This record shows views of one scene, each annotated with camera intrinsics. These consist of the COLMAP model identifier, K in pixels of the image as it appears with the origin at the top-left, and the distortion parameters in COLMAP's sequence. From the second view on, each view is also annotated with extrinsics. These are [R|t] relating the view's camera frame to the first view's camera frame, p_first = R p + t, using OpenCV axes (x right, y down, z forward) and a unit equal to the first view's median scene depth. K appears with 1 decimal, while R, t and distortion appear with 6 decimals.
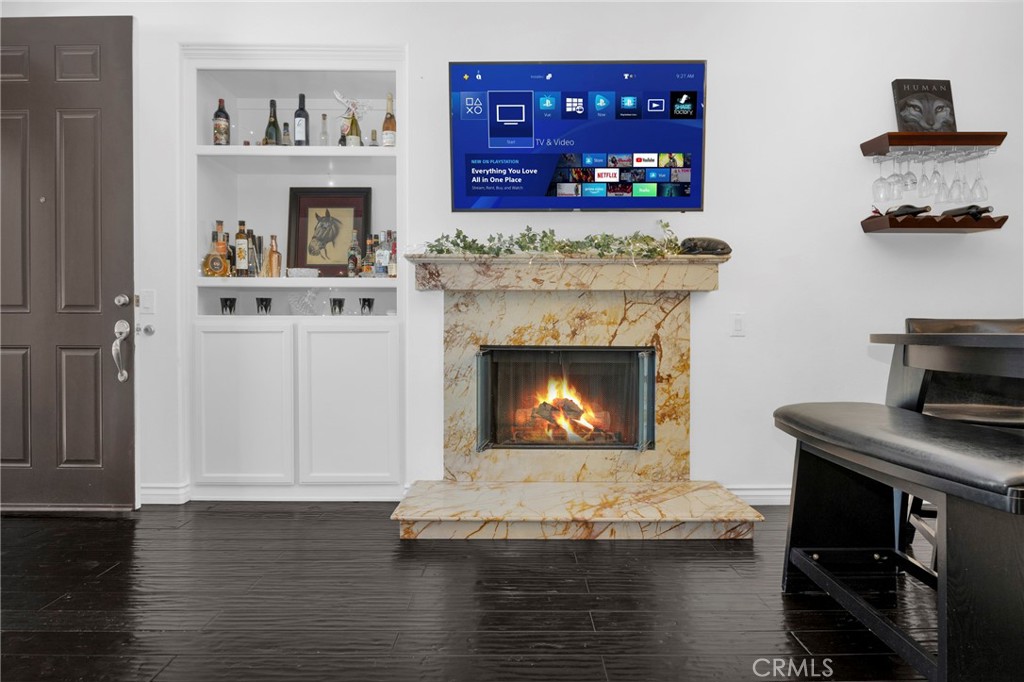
lens RADIAL K [[637.3, 0, 528.4], [0, 637.3, 330.8], [0, 0, 1]] dist [-0.001018, 0.003235]
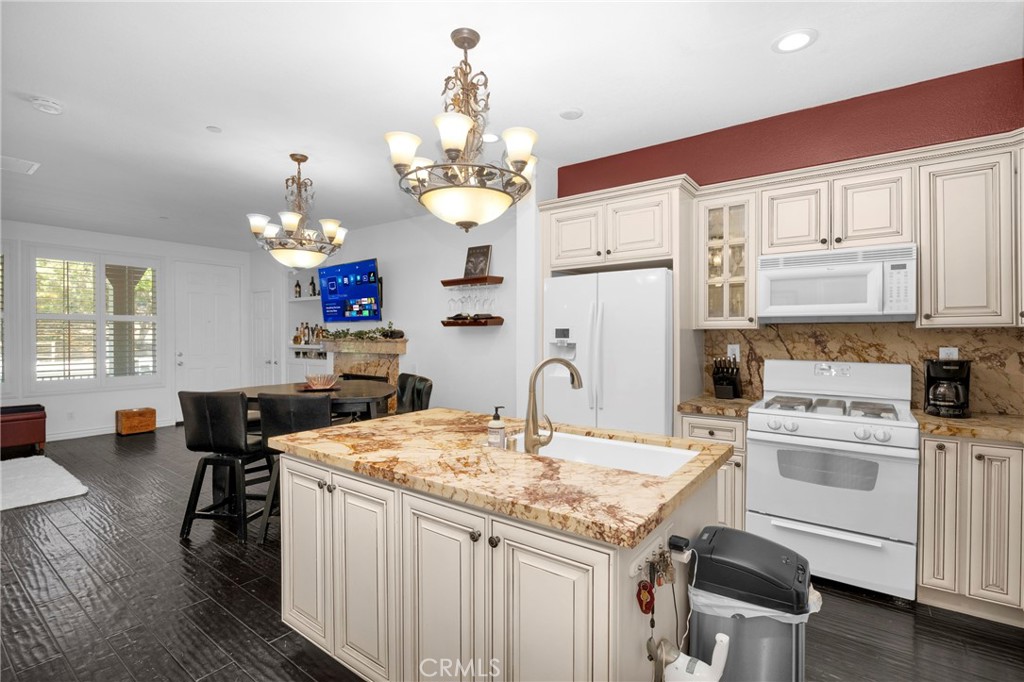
lens RADIAL K [[463.2, 0, 509.7], [0, 463.2, 335.0], [0, 0, 1]] dist [-0.002537, -0.001929]
pose [[0.794397, -0.001475, -0.607397, 1.618244], [-0.002143, 0.999984, -0.005232, -0.124467], [0.607395, 0.005458, 0.794381, -0.056997]]
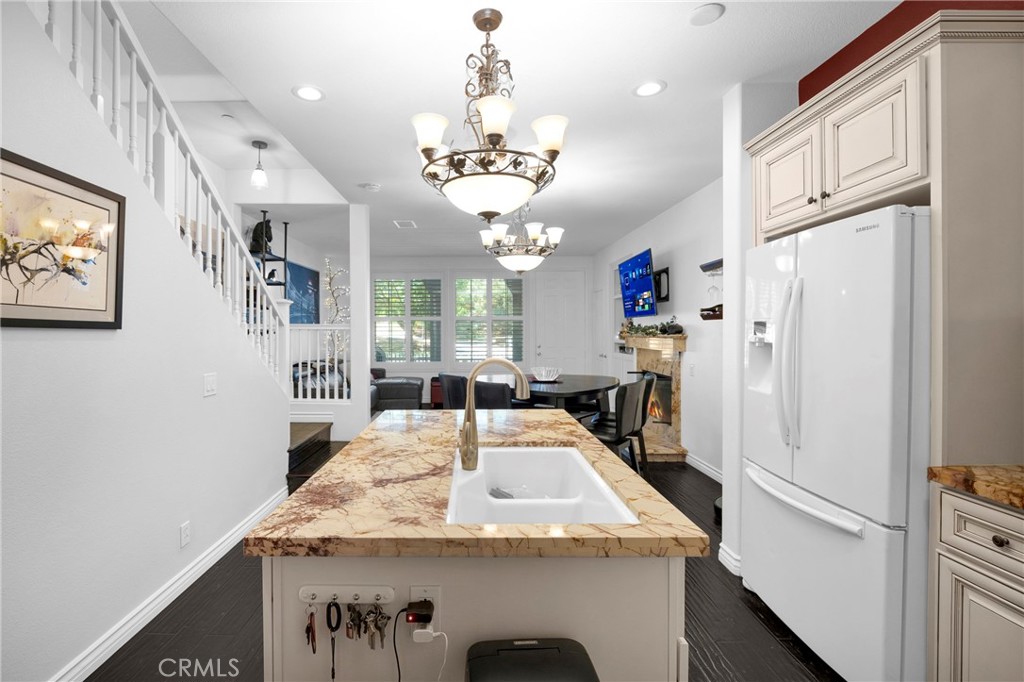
lens RADIAL K [[460.3, 0, 480.2], [0, 460.3, 336.7], [0, 0, 1]] dist [-0.001074, -0.002157]
pose [[-0.020304, 0.012190, -0.999720, 1.796109], [-0.000351, 0.999926, 0.012199, -0.129497], [0.999794, 0.000599, -0.020298, 0.415825]]
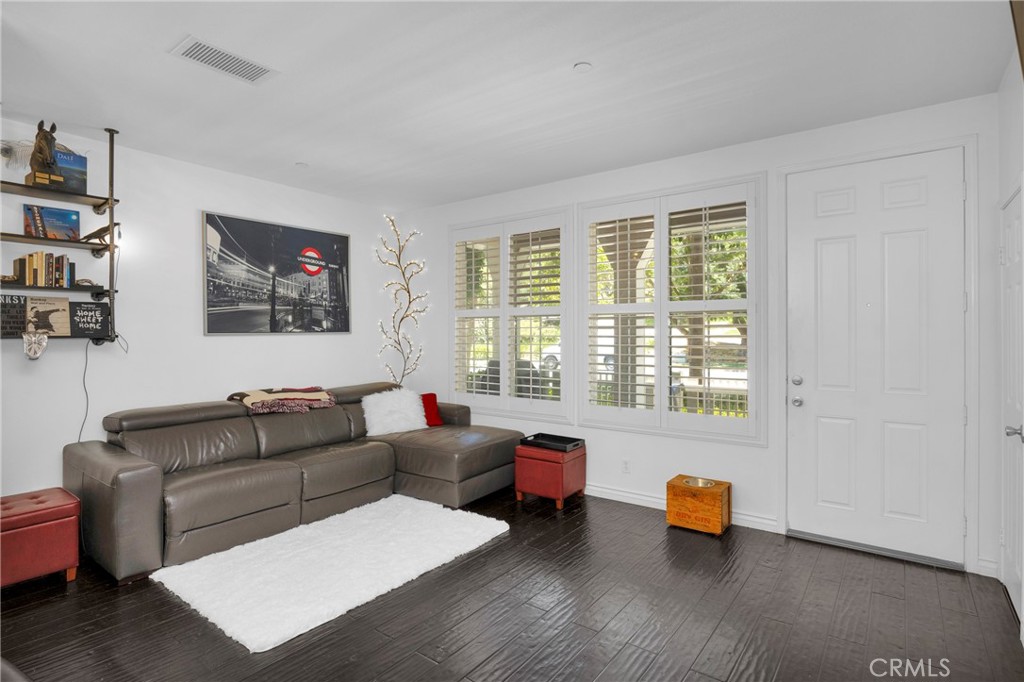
lens RADIAL K [[514.1, 0, 503.2], [0, 514.1, 333.6], [0, 0, 1]] dist [-0.021651, 0.001508]
pose [[-0.618163, -0.004223, -0.786038, 0.363887], [-0.004233, 0.999989, -0.002043, -0.137067], [0.786038, 0.002064, -0.618174, 0.905142]]
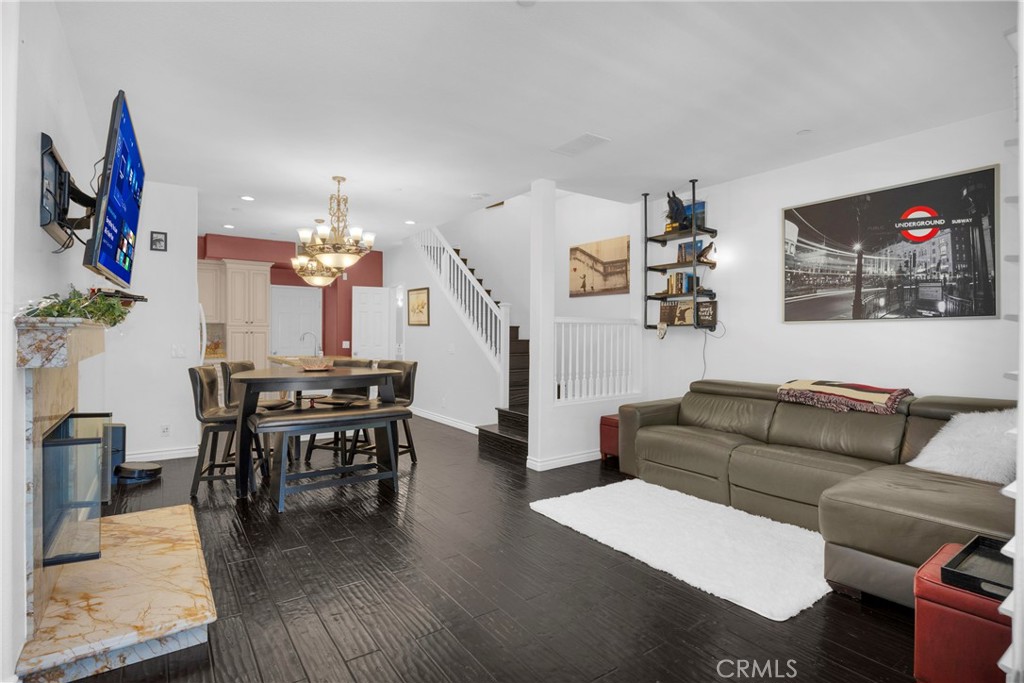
lens RADIAL K [[514.1, 0, 508.5], [0, 514.1, 336.0], [0, 0, 1]] dist [-0.021651, 0.001508]
pose [[-0.555648, -0.008744, 0.831372, -0.906704], [-0.005659, 0.999961, 0.006735, -0.104085], [-0.831399, -0.000963, -0.555676, 0.912918]]
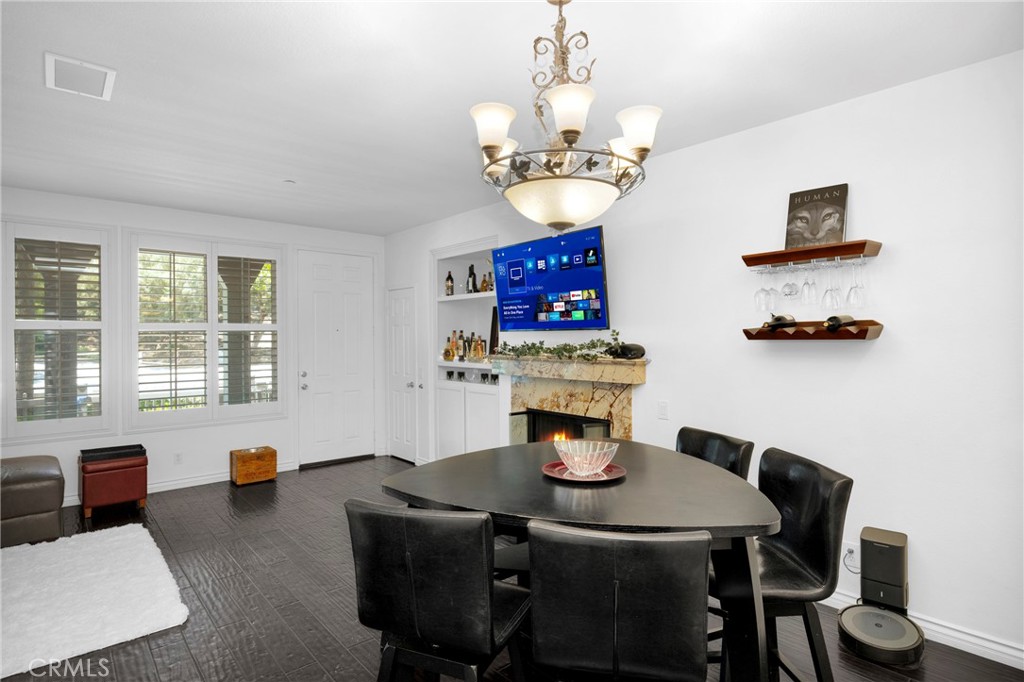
lens RADIAL K [[537.9, 0, 513.3], [0, 537.9, 338.9], [0, 0, 1]] dist [-0.024399, 0.004867]
pose [[0.641872, -0.002221, -0.766809, 1.008596], [-0.002380, 0.999985, -0.004889, -0.154277], [0.766808, 0.004963, 0.641857, 0.079724]]
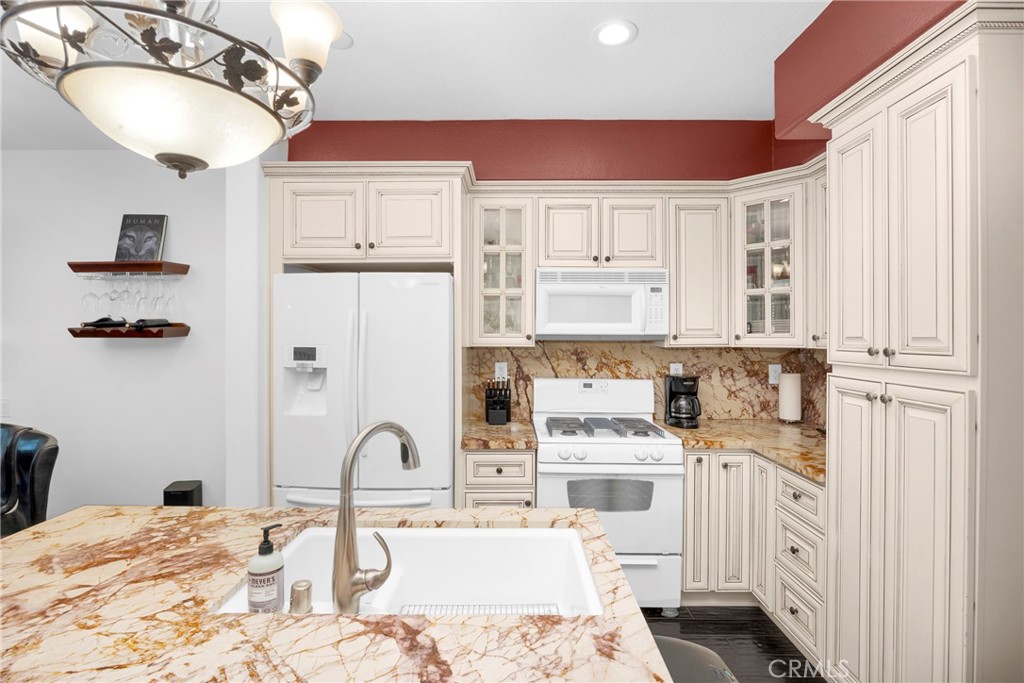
lens RADIAL K [[480.0, 0, 491.8], [0, 480.0, 337.3], [0, 0, 1]] dist [-0.015307, 0.003519]
pose [[0.999103, 0.001222, -0.042331, 1.412133], [-0.001255, 0.999999, -0.000752, -0.159080], [0.042330, 0.000805, 0.999103, 0.093033]]
